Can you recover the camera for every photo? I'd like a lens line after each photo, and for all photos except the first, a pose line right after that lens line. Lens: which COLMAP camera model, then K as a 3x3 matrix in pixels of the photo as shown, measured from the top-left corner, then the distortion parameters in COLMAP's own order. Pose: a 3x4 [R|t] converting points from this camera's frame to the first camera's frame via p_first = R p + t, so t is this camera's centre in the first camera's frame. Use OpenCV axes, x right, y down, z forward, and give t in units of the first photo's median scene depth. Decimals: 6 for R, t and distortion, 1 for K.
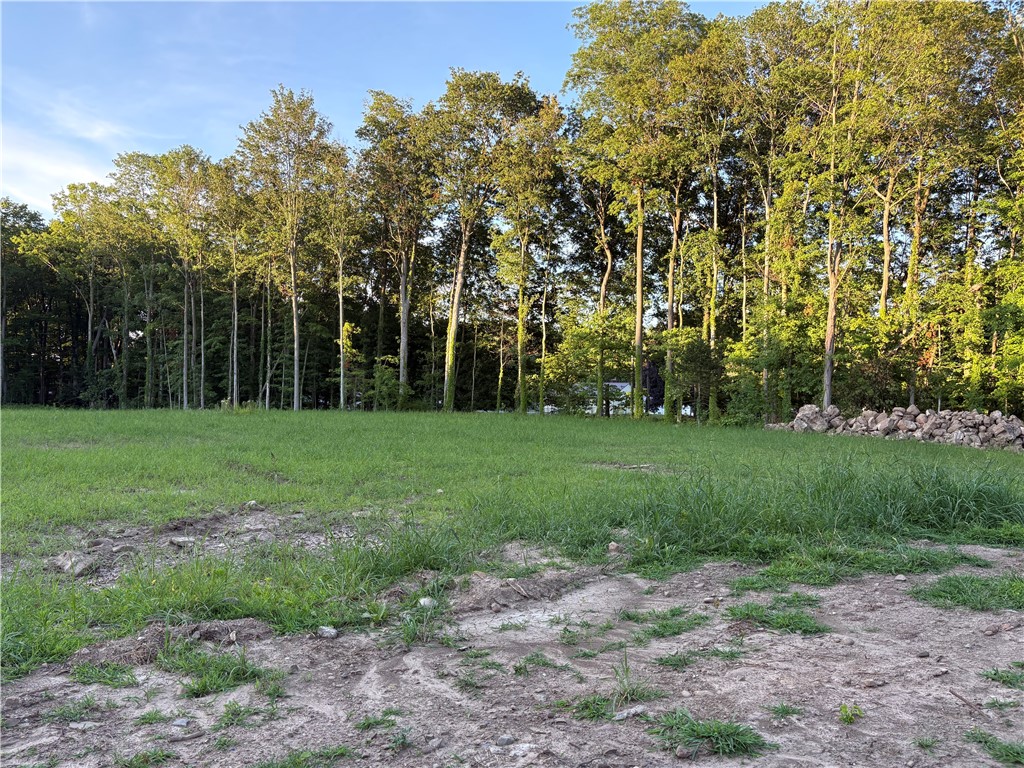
lens RADIAL K [[773.9, 0, 519.2], [0, 773.9, 380.6], [0, 0, 1]] dist [0.051216, -0.055720]
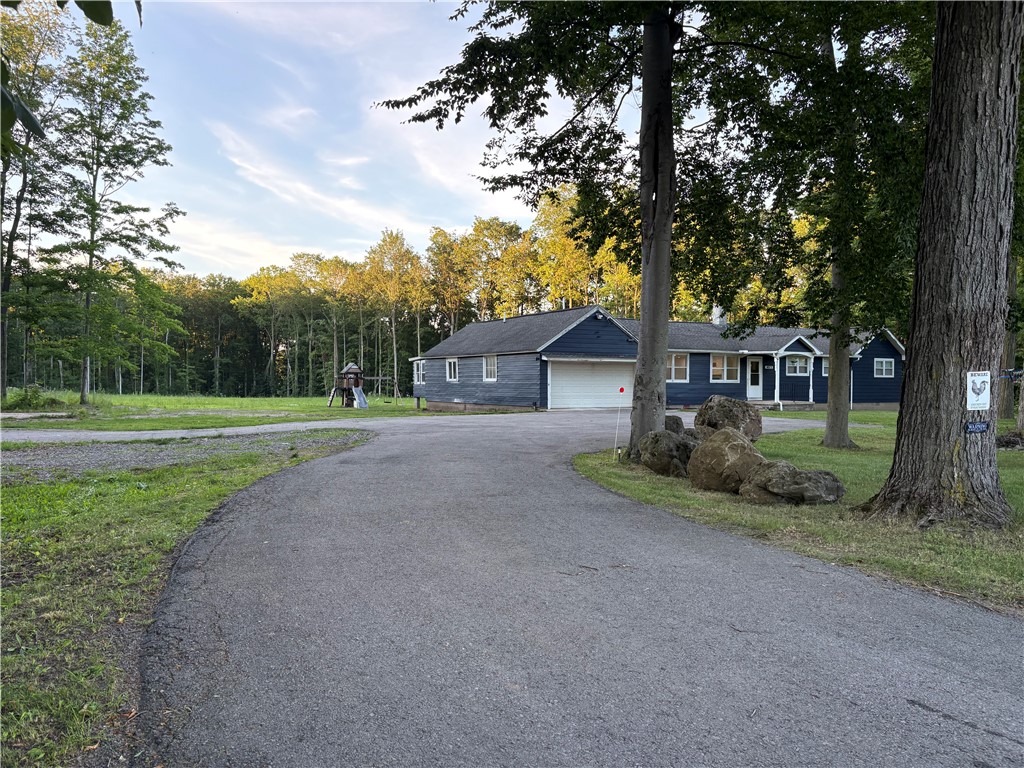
lens RADIAL K [[773.9, 0, 519.6], [0, 773.9, 390.7], [0, 0, 1]] dist [0.051216, -0.055720]
pose [[0.995141, -0.005082, -0.098326, 0.186824], [0.006607, 0.999863, 0.015184, -0.008185], [0.098235, -0.015760, 0.995038, -0.793359]]
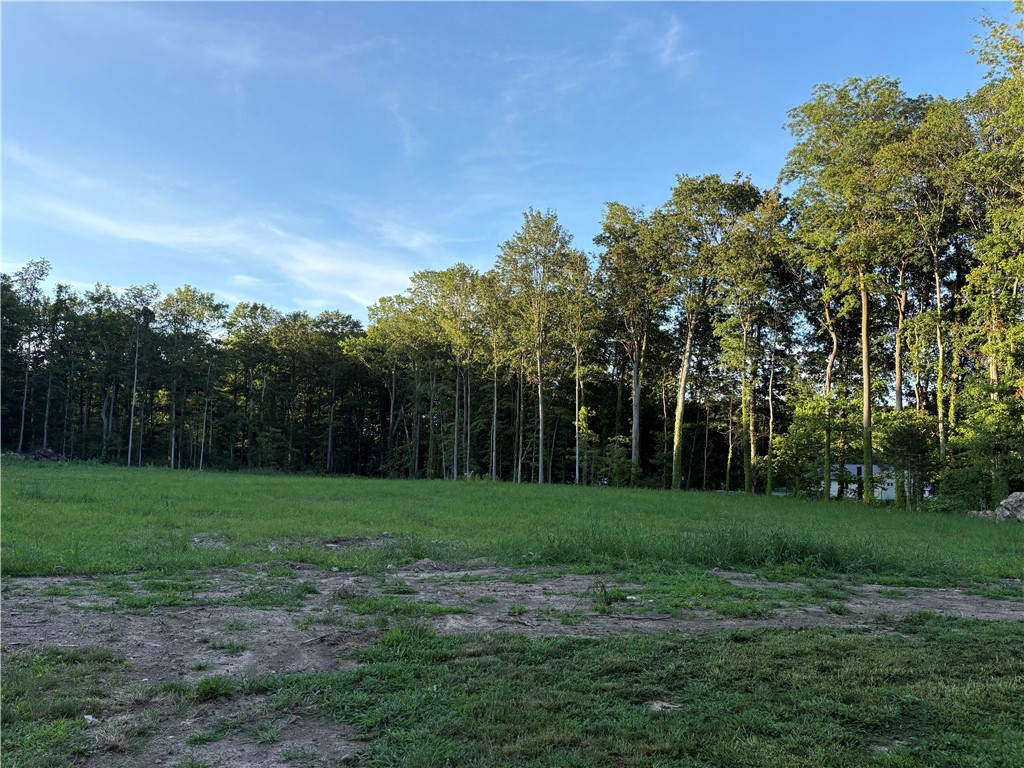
lens RADIAL K [[773.9, 0, 502.6], [0, 773.9, 394.8], [0, 0, 1]] dist [0.051216, -0.055720]
pose [[0.928813, -0.016722, -0.370170, 0.080620], [-0.012972, 0.996901, -0.077583, -0.003063], [0.370321, 0.076862, 0.925718, -0.079960]]
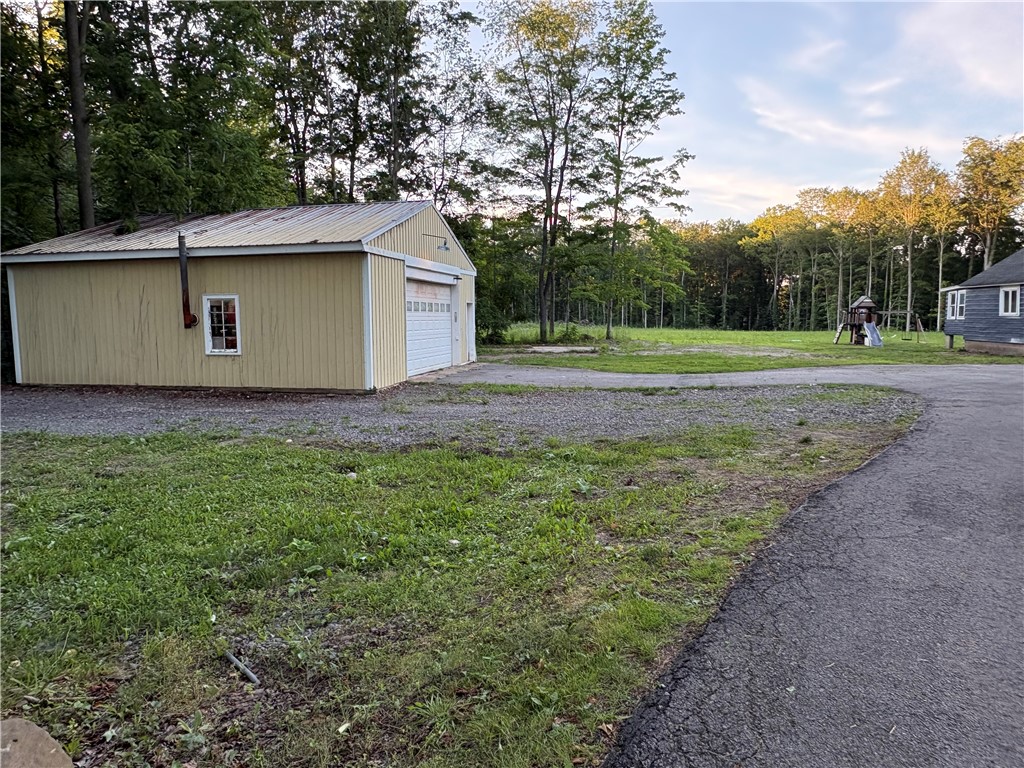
lens RADIAL K [[673.7, 0, 486.0], [0, 673.7, 388.8], [0, 0, 1]] dist [-0.007016, 0.007719]
pose [[0.690081, 0.059924, -0.721247, 0.155923], [0.020917, 0.994499, 0.102639, -0.011152], [0.723429, -0.085916, 0.685032, -0.722343]]
